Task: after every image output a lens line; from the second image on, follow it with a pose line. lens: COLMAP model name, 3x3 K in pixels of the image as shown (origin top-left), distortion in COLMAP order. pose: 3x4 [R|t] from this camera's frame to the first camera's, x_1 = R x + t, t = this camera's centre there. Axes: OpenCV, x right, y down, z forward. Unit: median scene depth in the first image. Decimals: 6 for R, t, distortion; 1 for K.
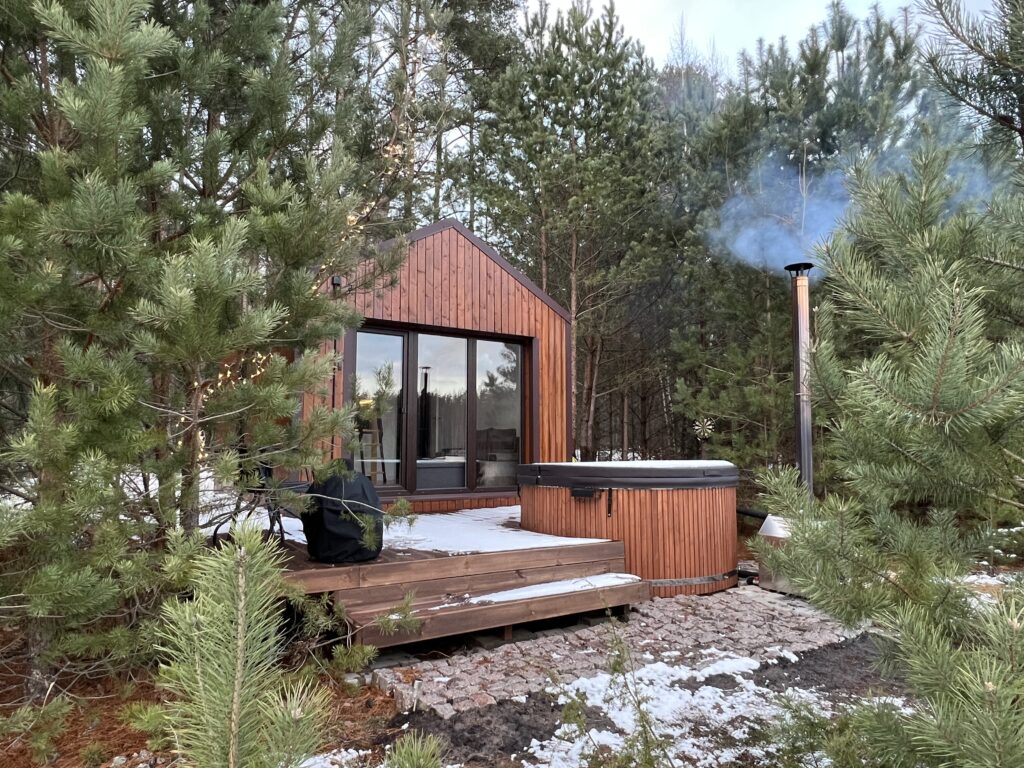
lens RADIAL K [[619.4, 0, 517.4], [0, 619.4, 387.4], [0, 0, 1]] dist [0.001191, -0.000612]
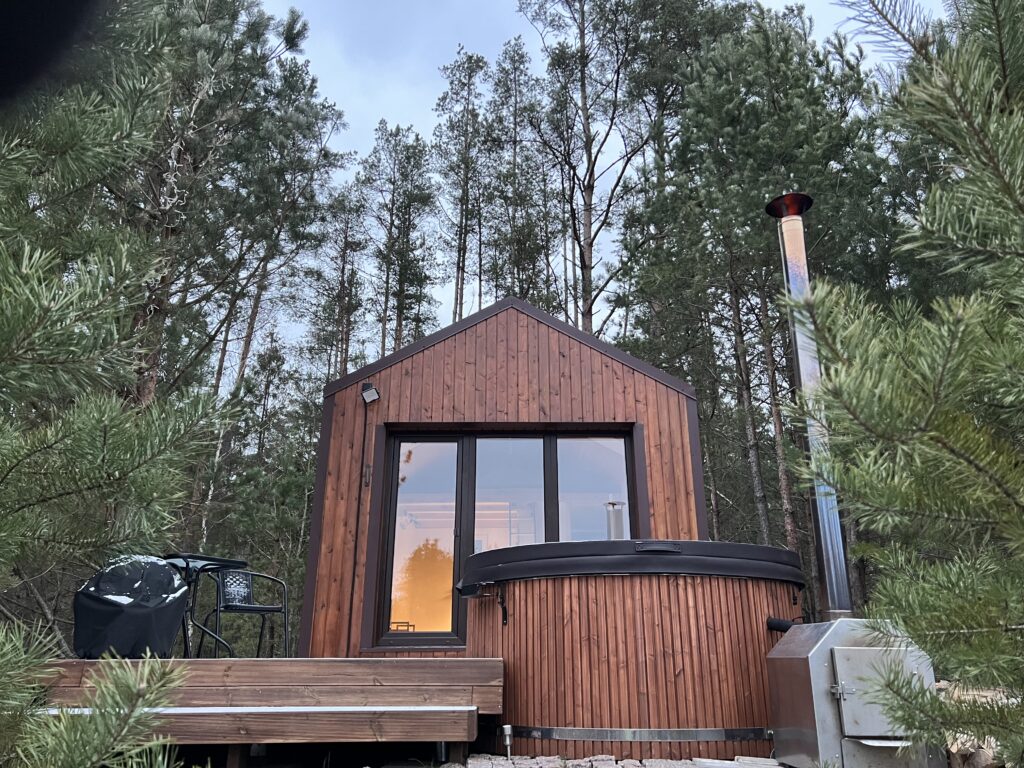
lens RADIAL K [[759.9, 0, 514.0], [0, 759.9, 385.3], [0, 0, 1]] dist [0.032086, -0.019680]
pose [[0.844750, -0.186449, -0.501632, 0.387697], [0.055172, 0.962694, -0.264909, 0.112943], [0.532310, 0.196106, 0.823522, 0.177785]]
